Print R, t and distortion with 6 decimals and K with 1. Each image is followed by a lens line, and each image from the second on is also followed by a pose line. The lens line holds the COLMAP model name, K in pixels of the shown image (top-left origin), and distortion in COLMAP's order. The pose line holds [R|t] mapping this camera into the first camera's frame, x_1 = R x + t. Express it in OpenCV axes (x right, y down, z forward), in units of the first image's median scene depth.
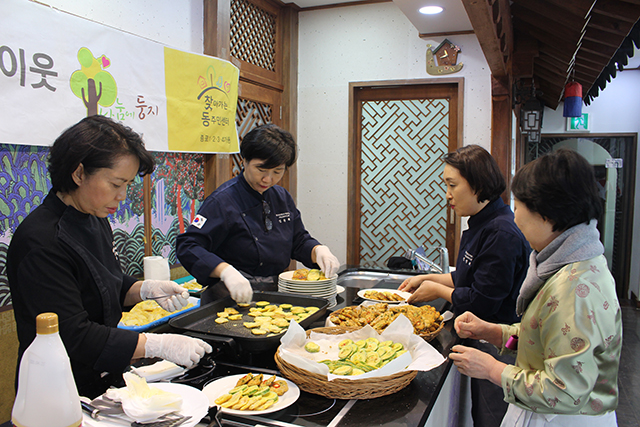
lens RADIAL K [[522.7, 0, 320.0], [0, 522.7, 213.5], [0, 0, 1]] dist [-0.151442, 0.098932]
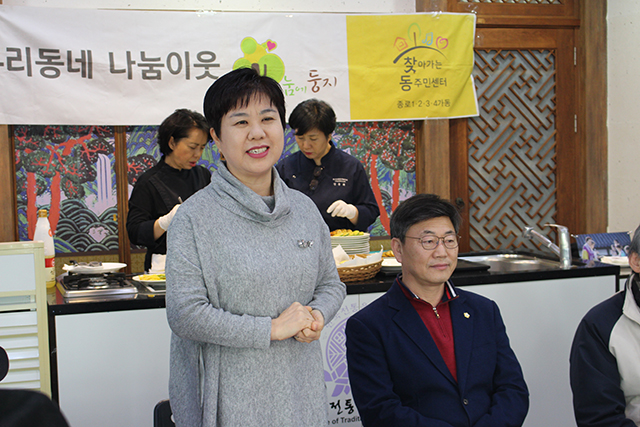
lens RADIAL K [[1056.1, 0, 320.0], [0, 1056.1, 213.5], [0, 0, 1]] dist [-0.021838, -0.093333]
pose [[0.653742, 0.028750, -0.756171, 1.162398], [-0.031338, 0.999449, 0.010906, 0.036112], [0.756069, 0.016567, 0.654283, -0.362717]]
